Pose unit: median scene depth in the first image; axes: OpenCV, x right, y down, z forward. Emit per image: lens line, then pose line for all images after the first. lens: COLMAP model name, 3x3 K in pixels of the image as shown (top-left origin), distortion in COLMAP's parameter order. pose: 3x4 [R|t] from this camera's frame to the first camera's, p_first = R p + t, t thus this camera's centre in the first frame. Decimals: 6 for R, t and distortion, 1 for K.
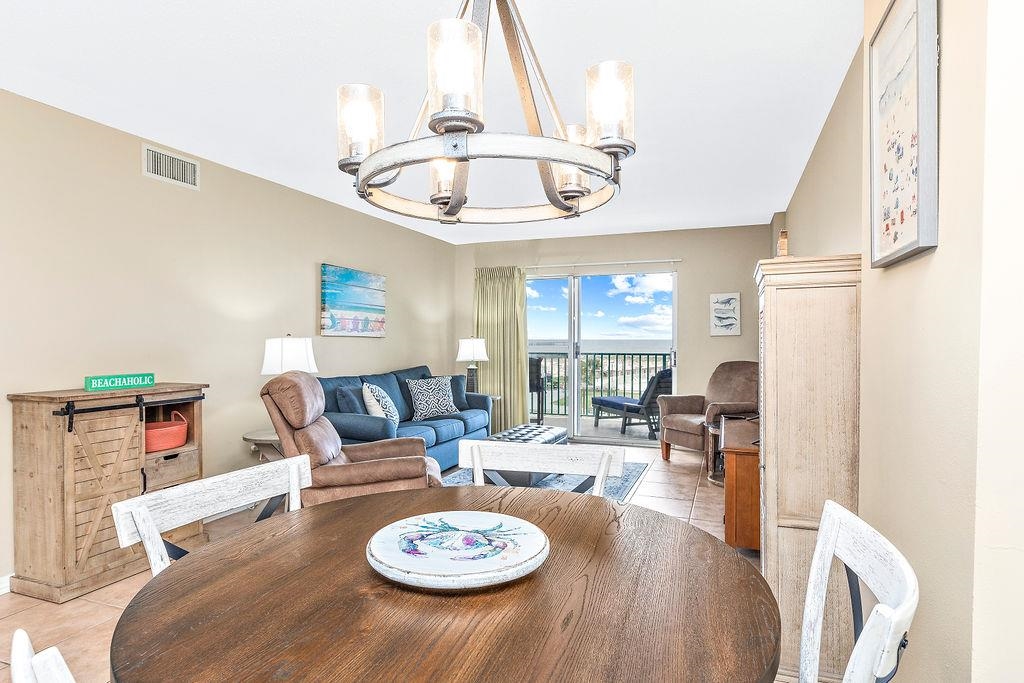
lens RADIAL K [[574.3, 0, 511.6], [0, 574.3, 341.9], [0, 0, 1]] dist [0.002558, 0.000541]
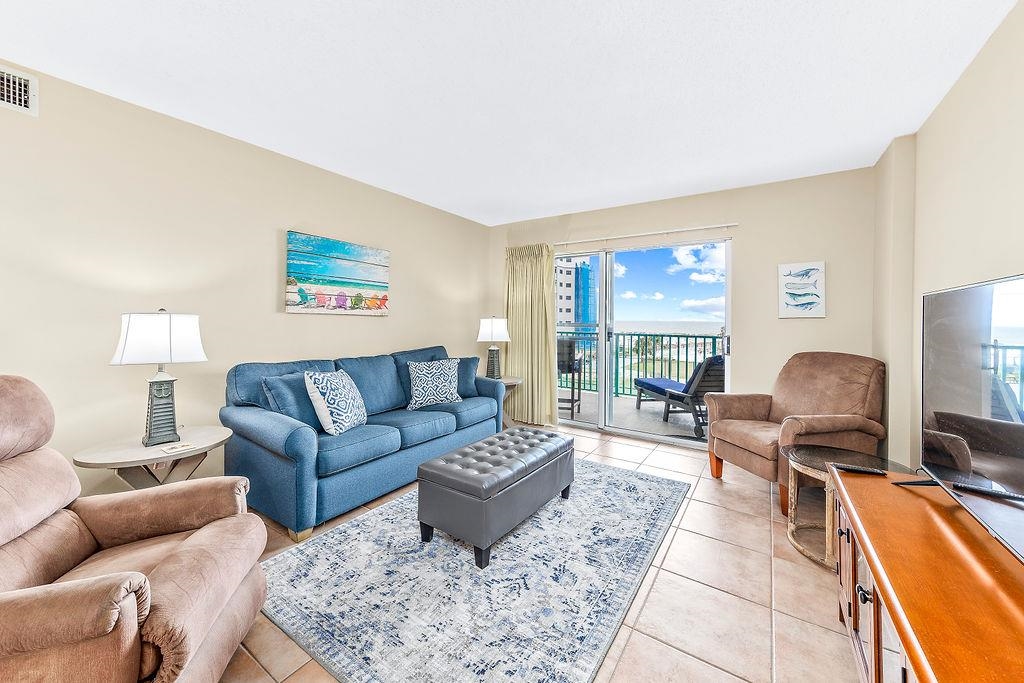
lens RADIAL K [[388.2, 0, 504.4], [0, 388.2, 317.7], [0, 0, 1]] dist [0.007344, 0.000108]
pose [[0.972794, 0.008872, -0.231503, 0.107433], [-0.011337, 0.999892, -0.009320, -0.001384], [0.231395, 0.011691, 0.972790, 0.408887]]
